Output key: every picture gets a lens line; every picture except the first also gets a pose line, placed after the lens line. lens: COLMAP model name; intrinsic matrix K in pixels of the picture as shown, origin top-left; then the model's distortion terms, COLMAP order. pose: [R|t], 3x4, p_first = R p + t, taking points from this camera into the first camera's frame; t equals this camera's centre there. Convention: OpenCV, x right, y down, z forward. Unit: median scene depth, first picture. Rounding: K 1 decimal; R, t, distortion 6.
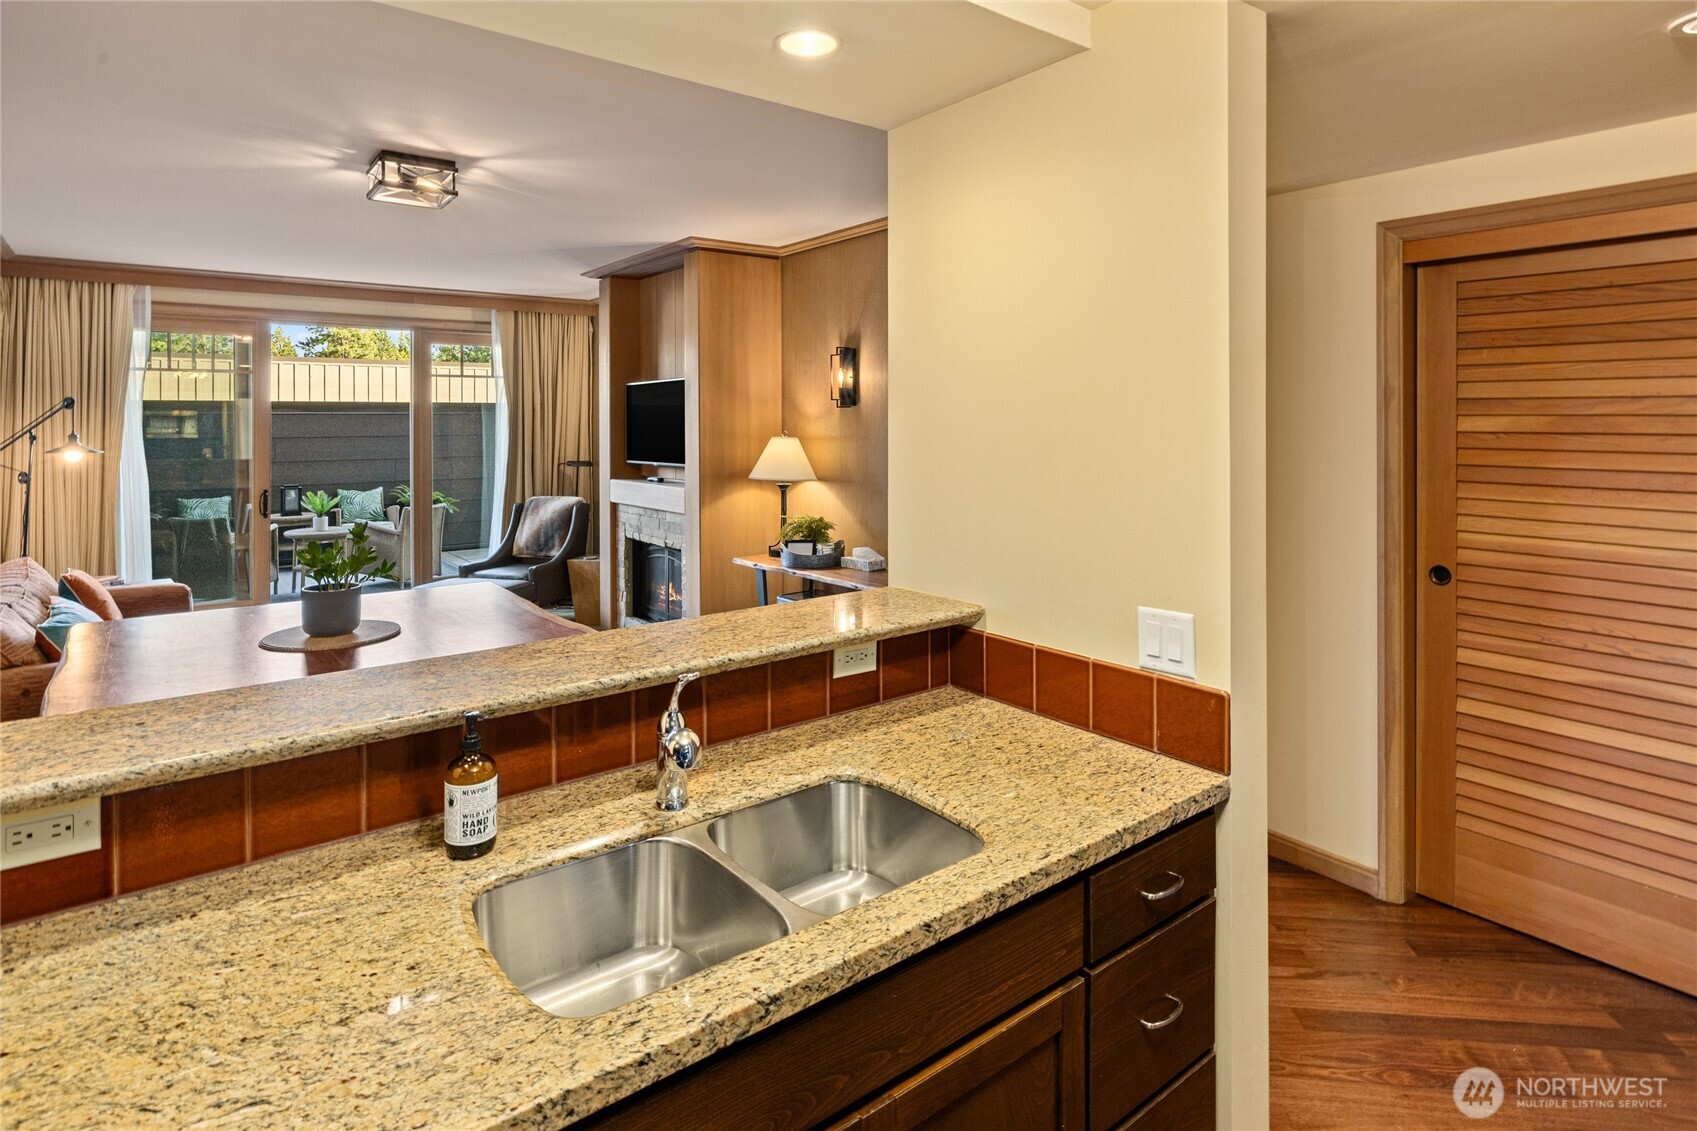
lens RADIAL K [[896.9, 0, 841.2], [0, 896.9, 420.8], [0, 0, 1]] dist [-0.002026, 0.001145]
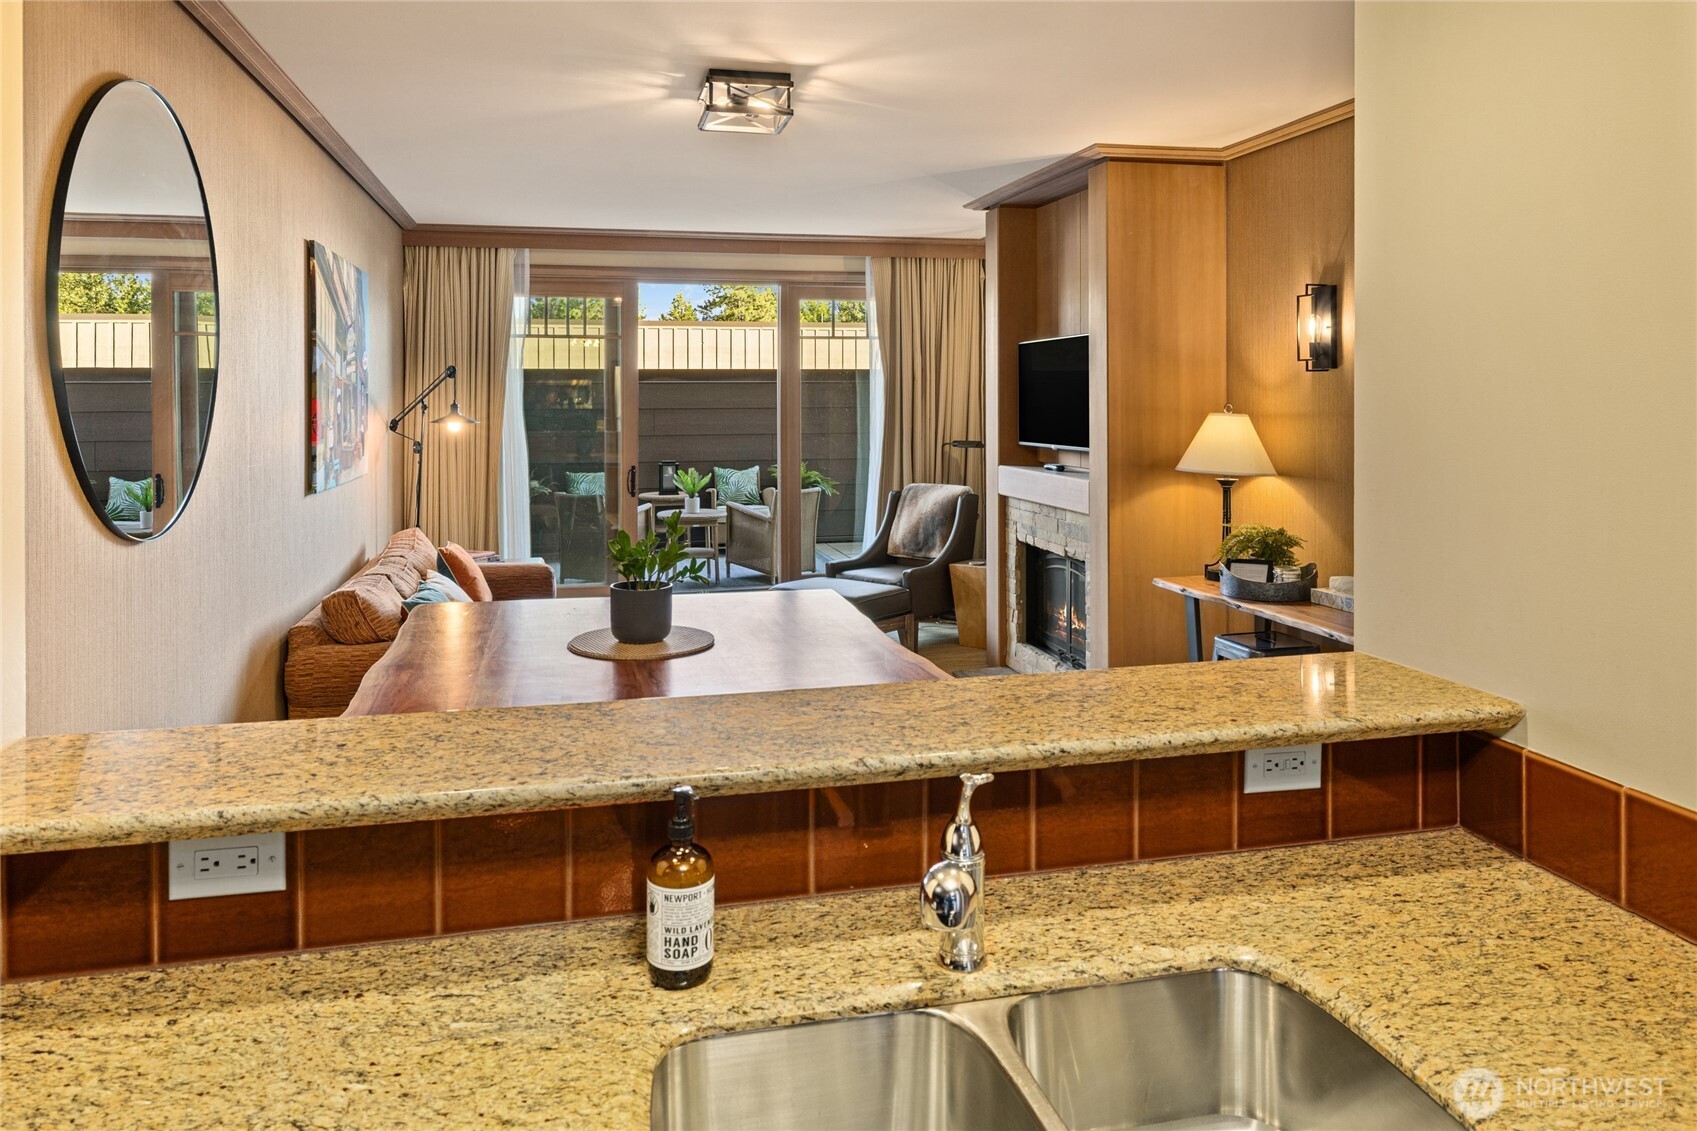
lens RADIAL K [[1124.4, 0, 831.1], [0, 1124.4, 392.3], [0, 0, 1]] dist [-0.005245, 0.004063]
pose [[0.909656, 0.001164, -0.415361, 0.020062], [-0.000635, 0.999999, 0.001412, 0.000366], [0.415362, -0.001021, 0.909656, 0.054615]]
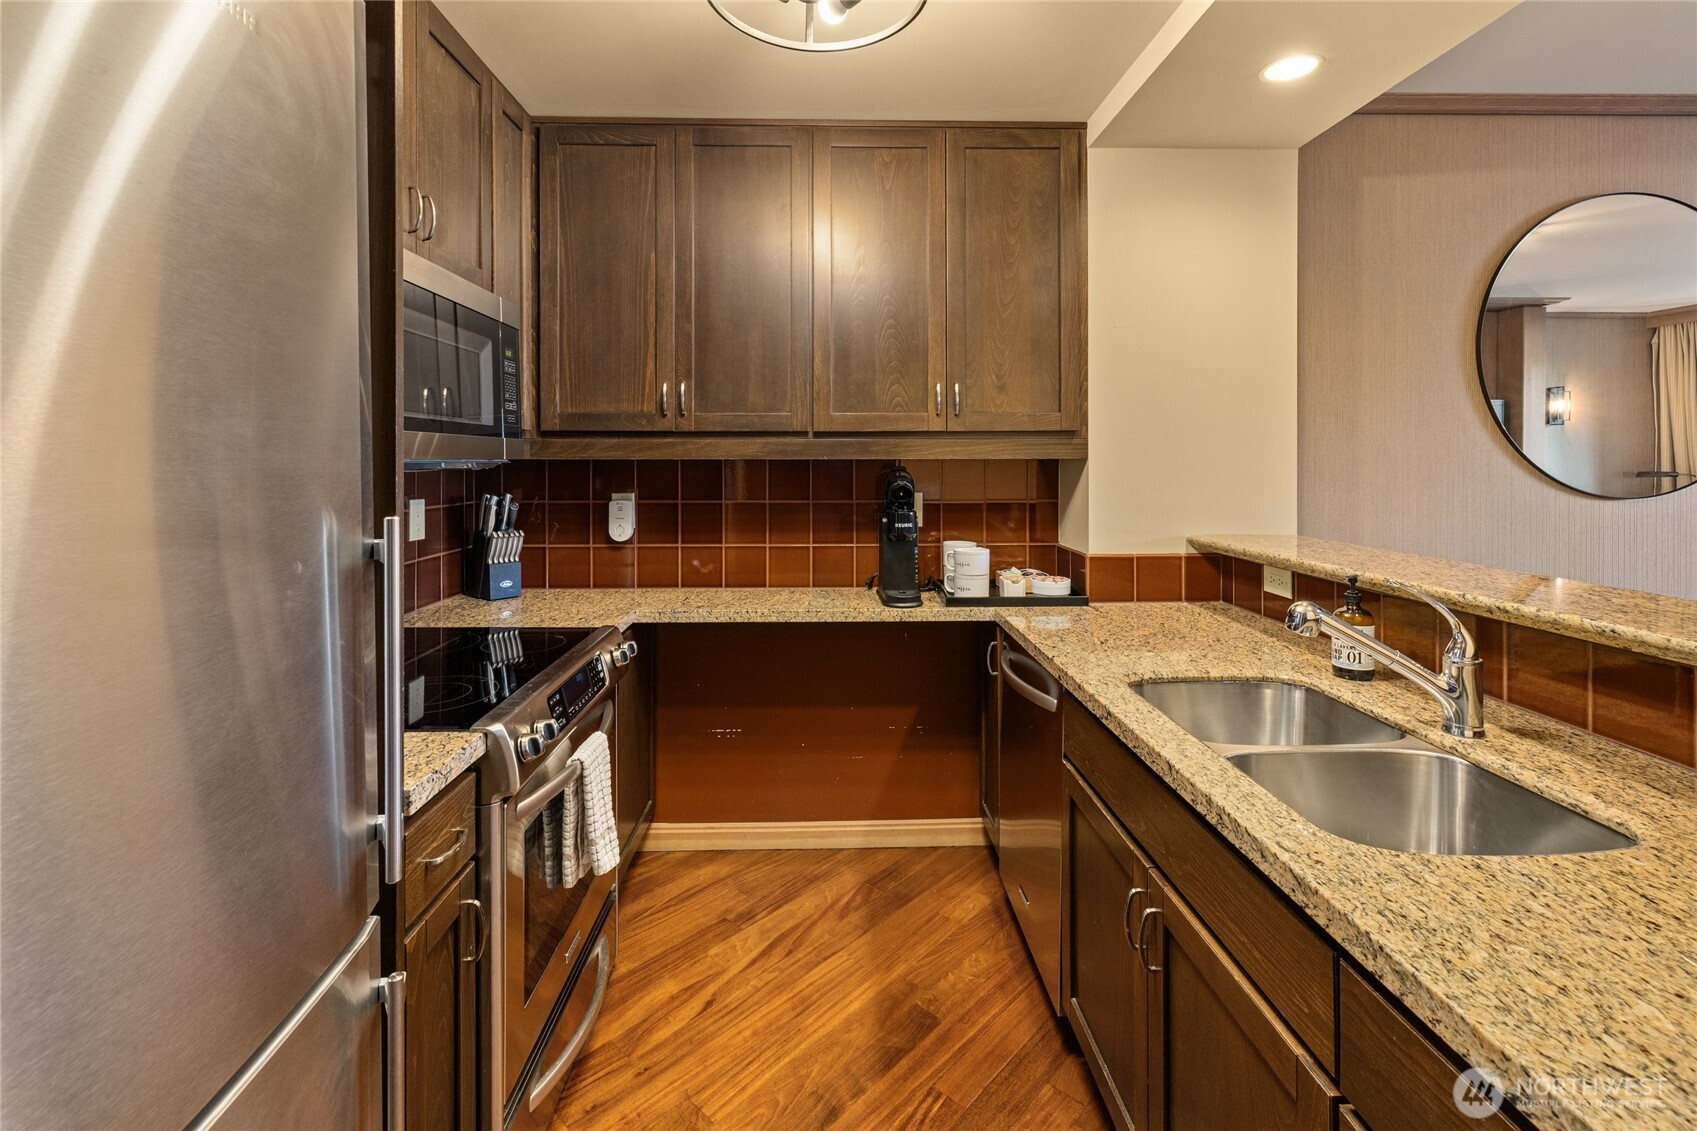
lens RADIAL K [[753.0, 0, 841.9], [0, 753.0, 463.1], [0, 0, 1]] dist [0.002031, 0.000313]
pose [[-0.588827, 0.011498, -0.808177, 0.239107], [0.004948, 0.999931, 0.010621, 0.035614], [0.808244, 0.002255, -0.588843, 0.263431]]
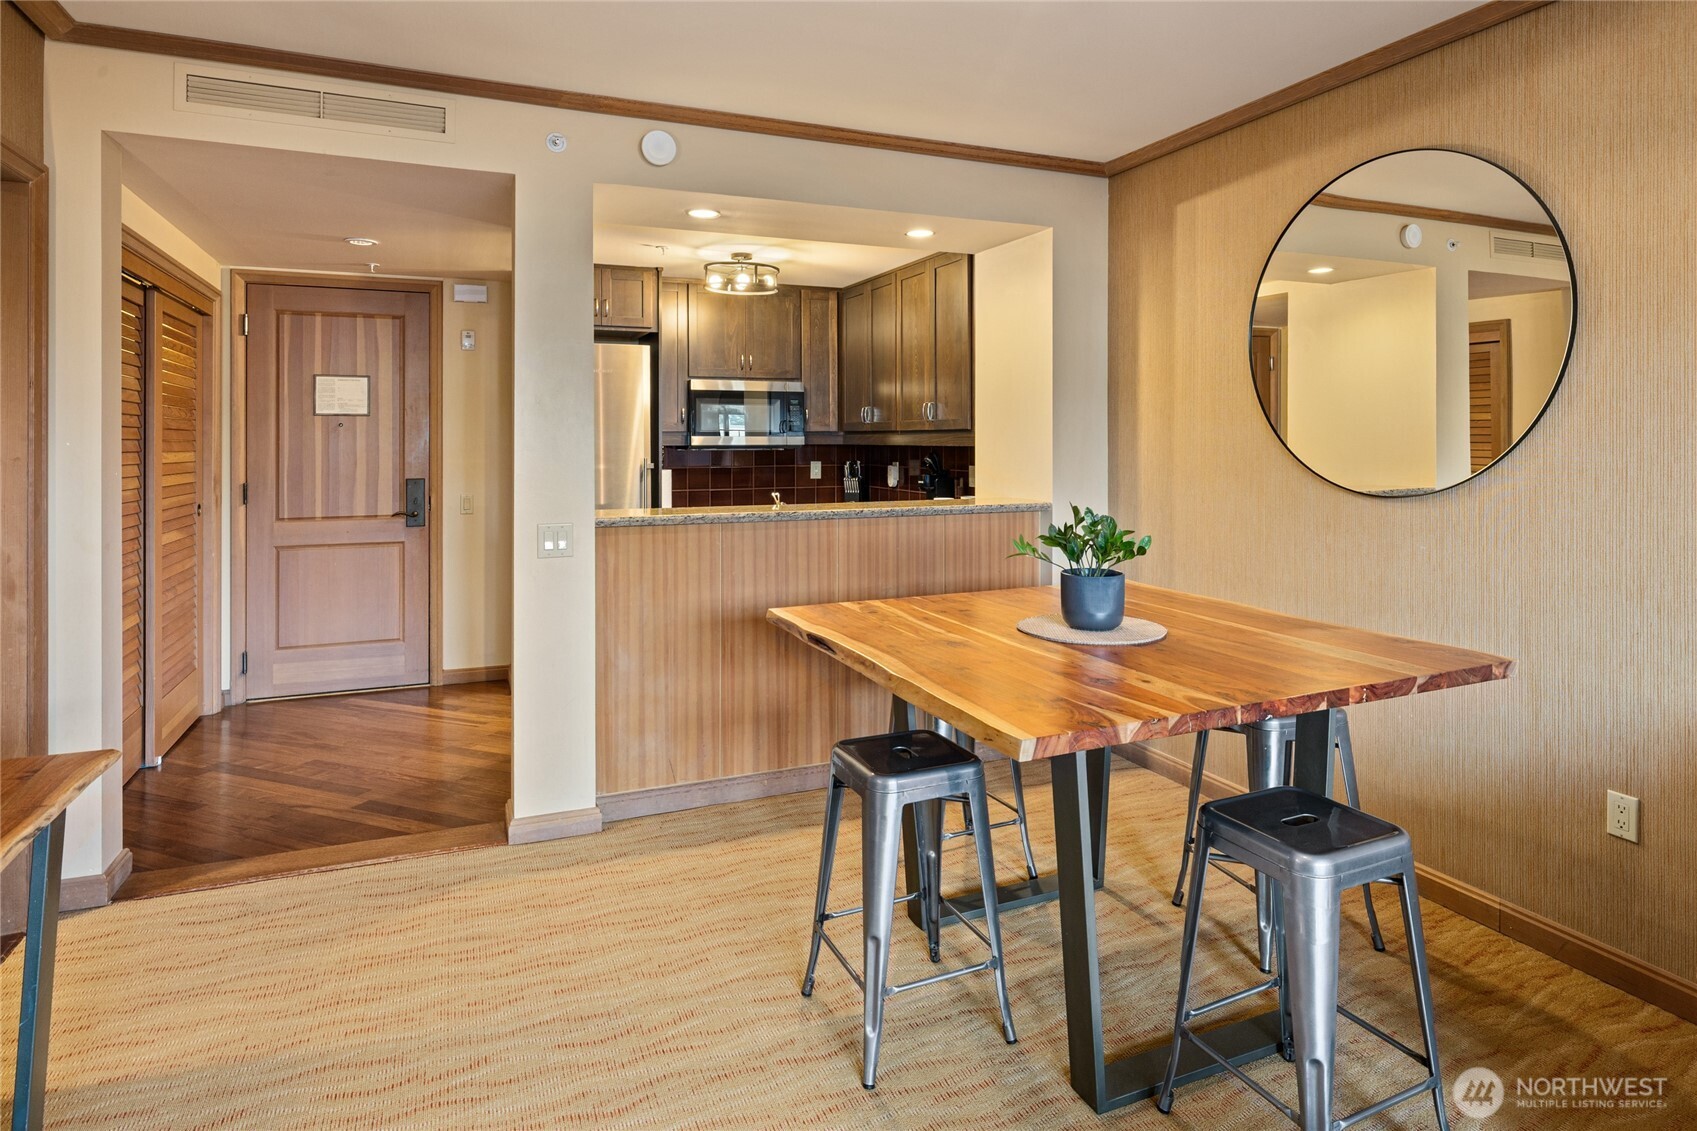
lens RADIAL K [[946.7, 0, 812.2], [0, 946.7, 436.7], [0, 0, 1]] dist [0.019843, 0.000316]
pose [[-0.960598, 0.007684, 0.277835, -0.299433], [0.007552, 0.999970, -0.001547, 0.029161], [-0.277838, 0.000613, -0.960628, 1.017884]]
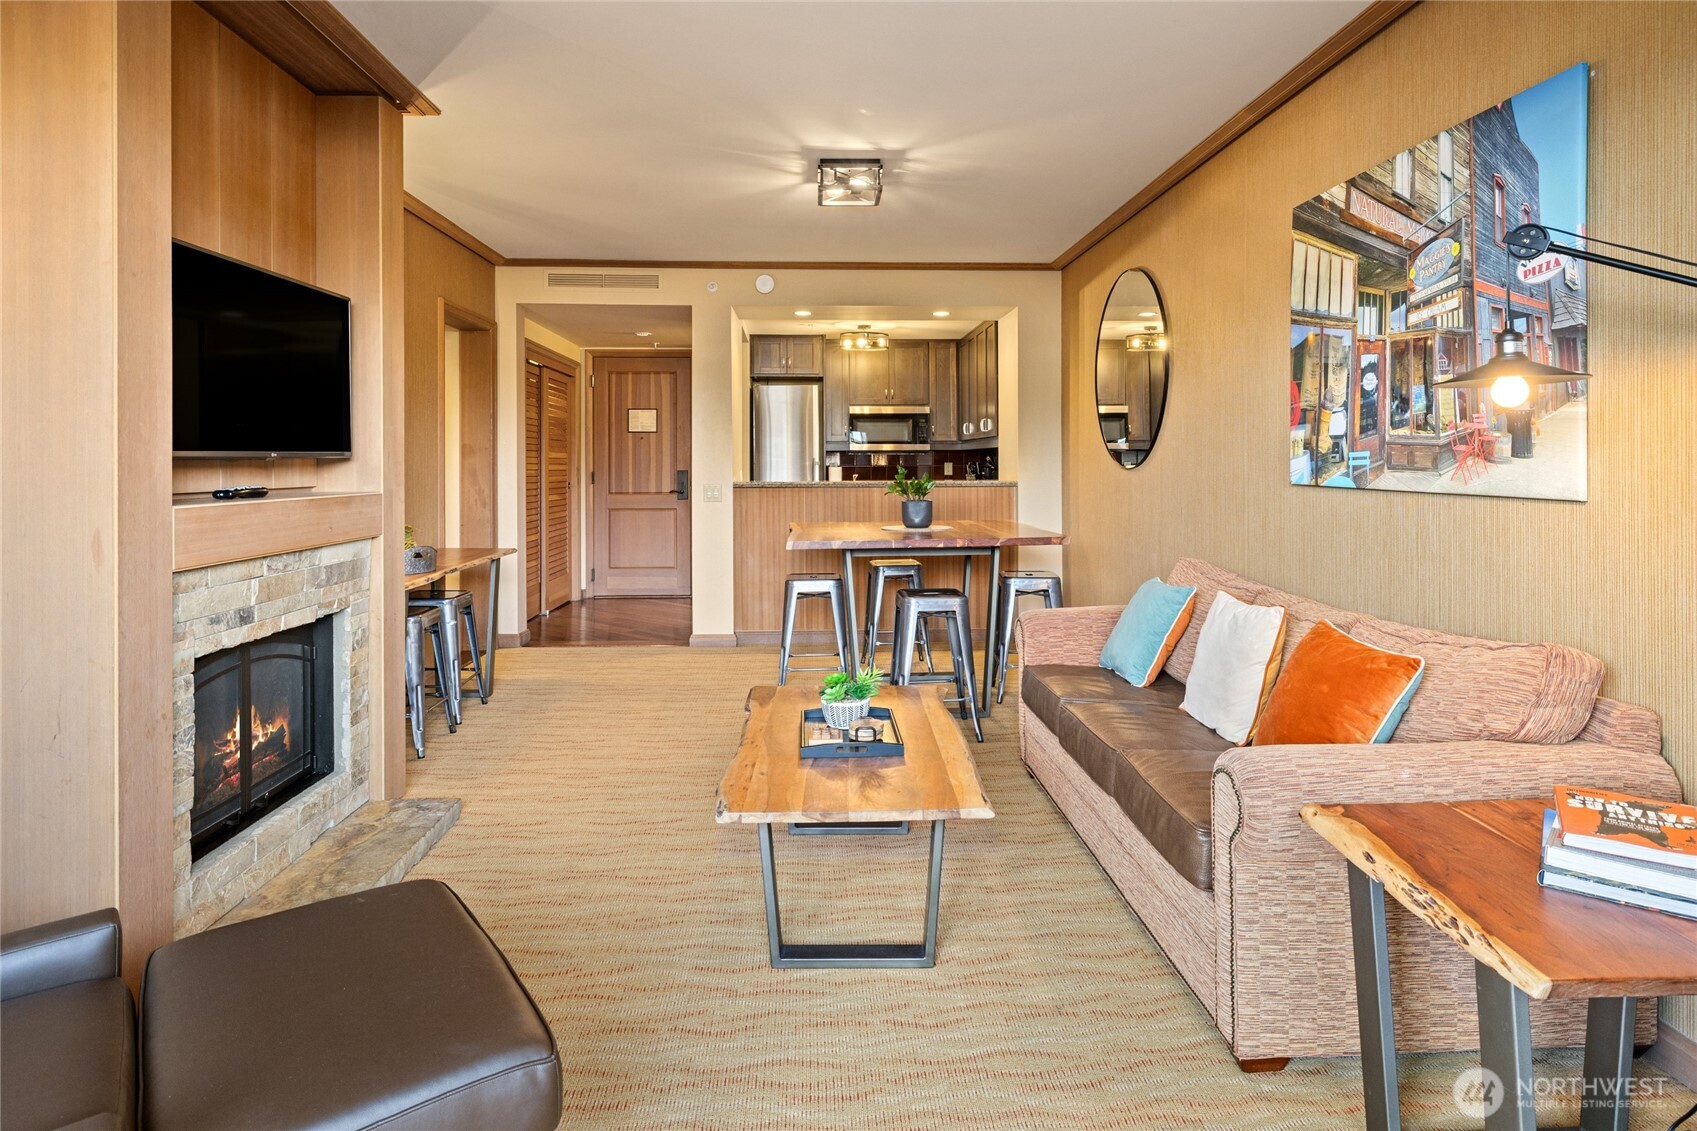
lens RADIAL K [[939.7, 0, 847.5], [0, 939.7, 464.3], [0, 0, 1]] dist [-0.001863, 0.000098]
pose [[-0.817804, 0.006685, 0.575457, -0.783635], [0.008052, 0.999968, -0.000173, 0.060204], [-0.575440, 0.004492, -0.817832, 1.336312]]
